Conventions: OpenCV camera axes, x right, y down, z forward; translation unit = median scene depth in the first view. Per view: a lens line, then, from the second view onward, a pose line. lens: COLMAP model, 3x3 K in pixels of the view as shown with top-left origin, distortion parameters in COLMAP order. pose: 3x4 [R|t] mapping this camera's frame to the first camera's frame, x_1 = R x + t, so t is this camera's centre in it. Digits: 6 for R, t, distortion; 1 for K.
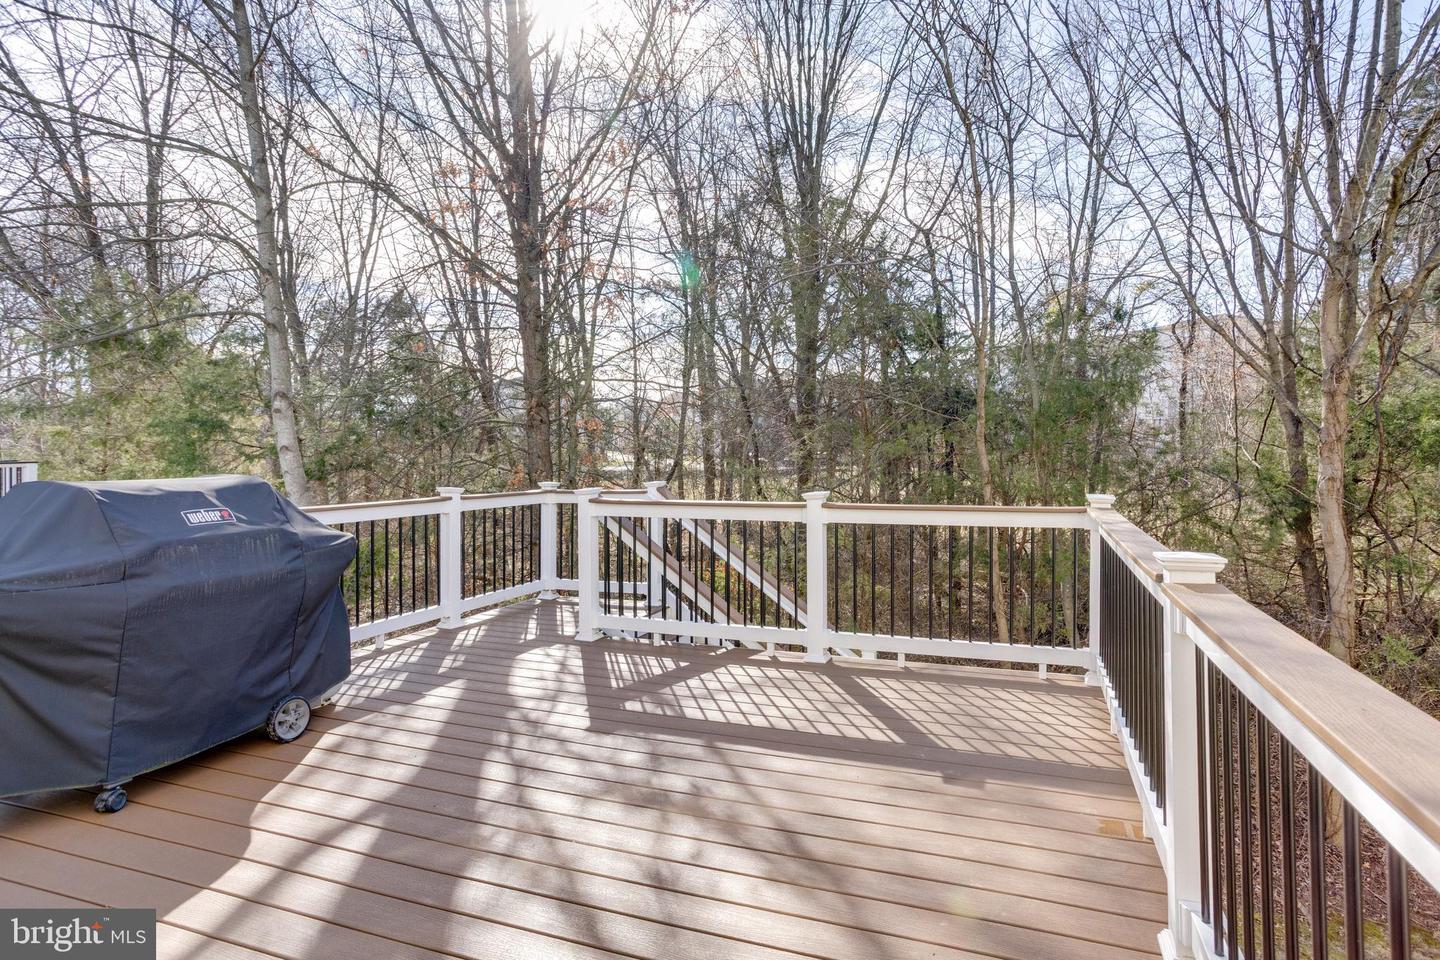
lens RADIAL K [[741.1, 0, 701.4], [0, 741.1, 472.8], [0, 0, 1]] dist [-0.057433, 0.051432]
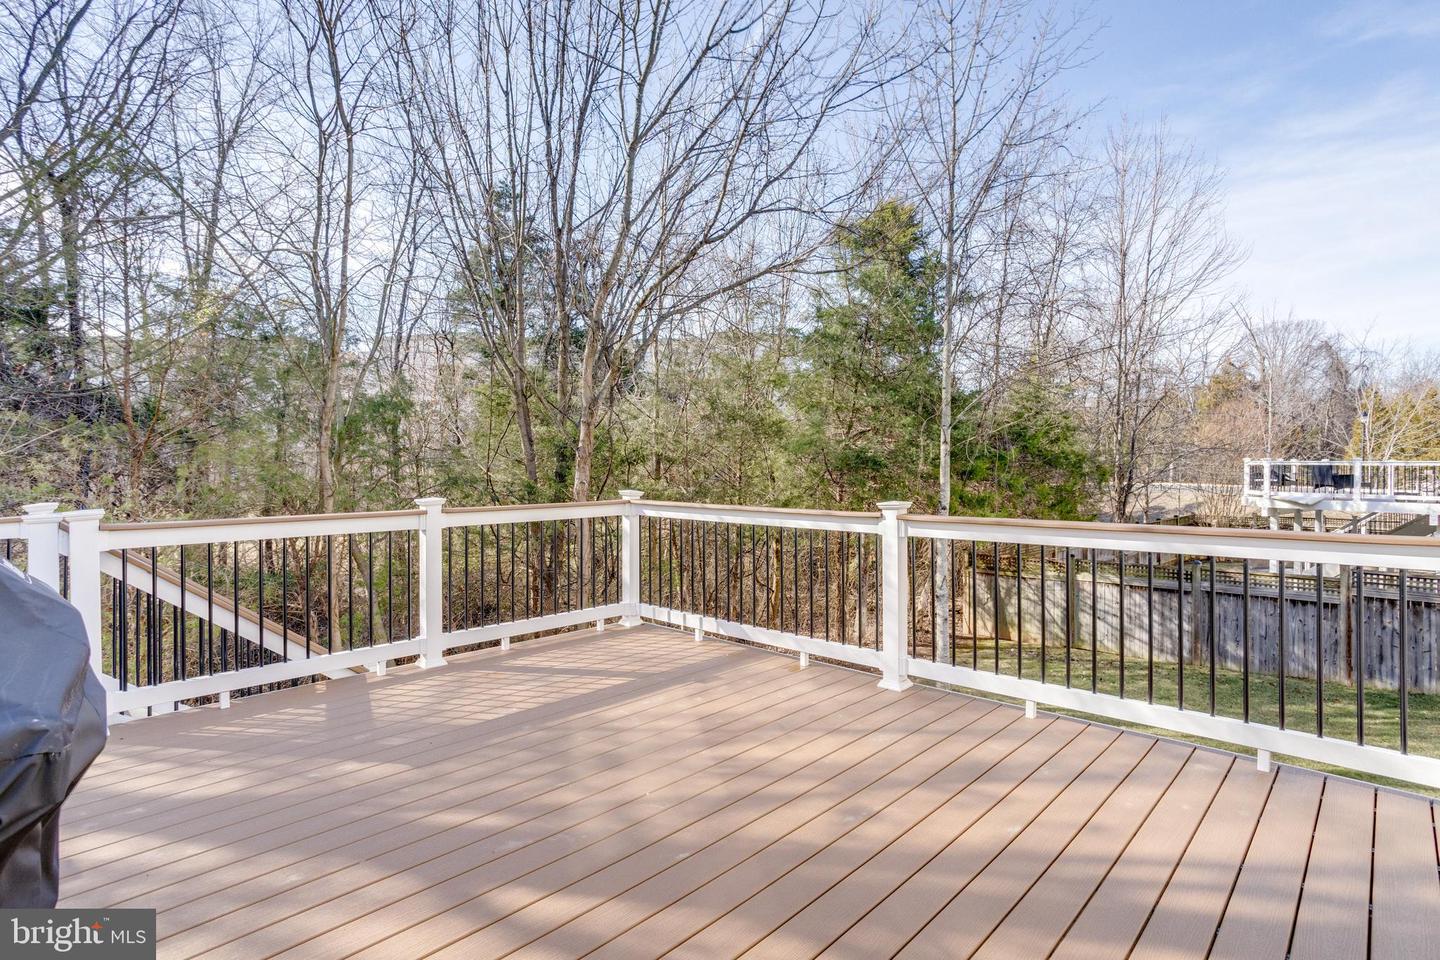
lens RADIAL K [[741.1, 0, 701.4], [0, 741.1, 472.8], [0, 0, 1]] dist [-0.057433, 0.051432]
pose [[0.408786, -0.005934, 0.912611, -0.911101], [0.029637, 0.999538, -0.006775, 0.002520], [-0.912149, 0.029816, 0.408773, 0.326606]]
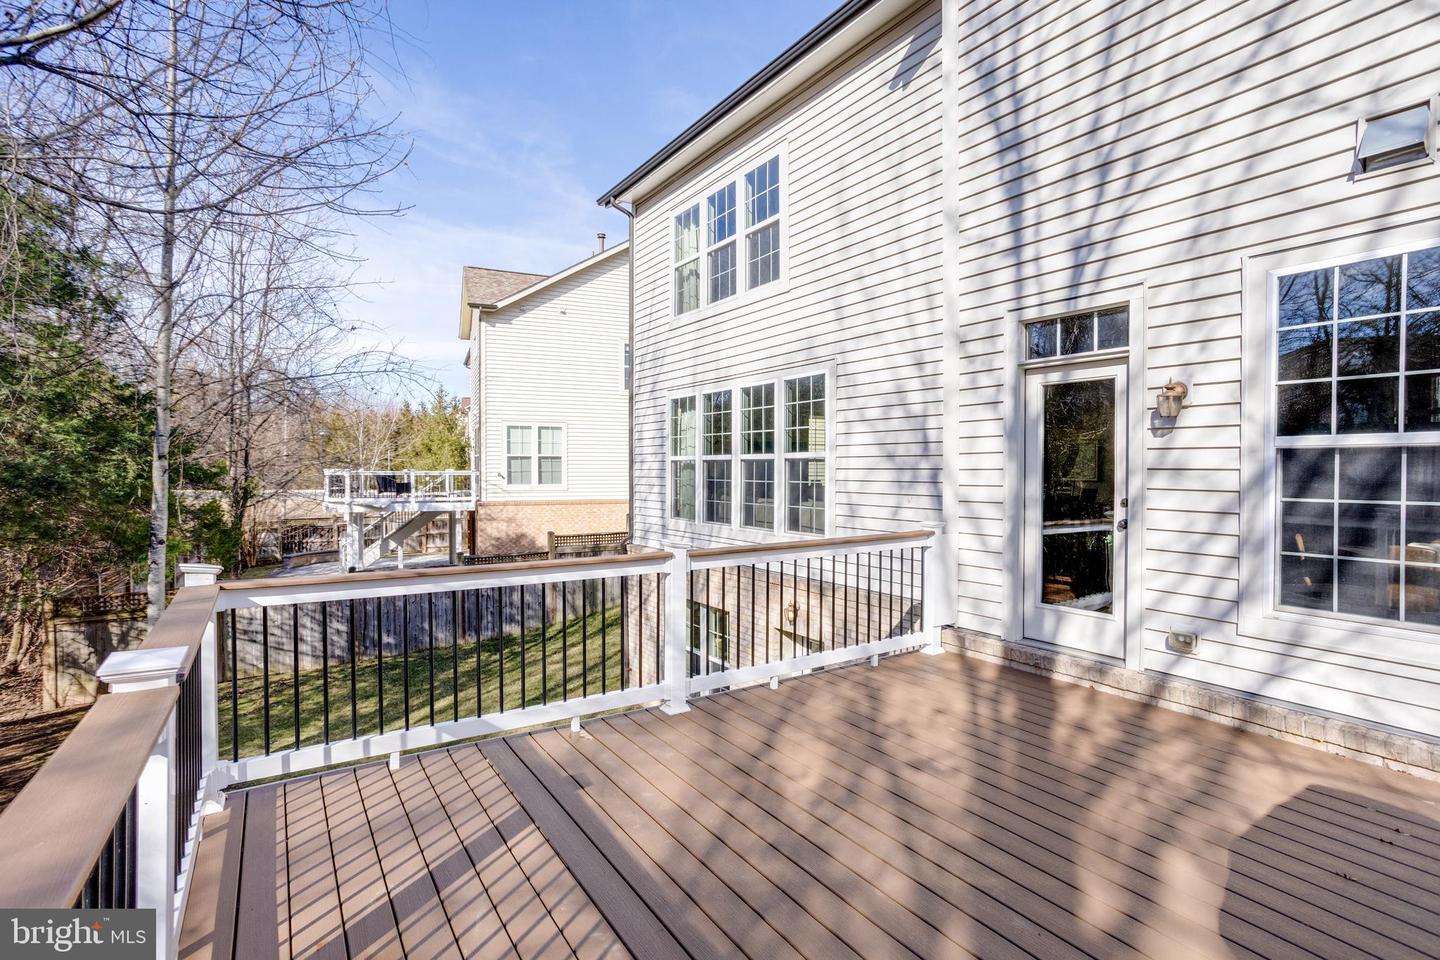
lens RADIAL K [[741.1, 0, 701.4], [0, 741.1, 472.8], [0, 0, 1]] dist [-0.057433, 0.051432]
pose [[-0.833287, -0.008257, 0.552779, -0.441094], [0.016954, 0.999036, 0.040481, -0.131407], [-0.552581, 0.043104, -0.832344, 1.662178]]
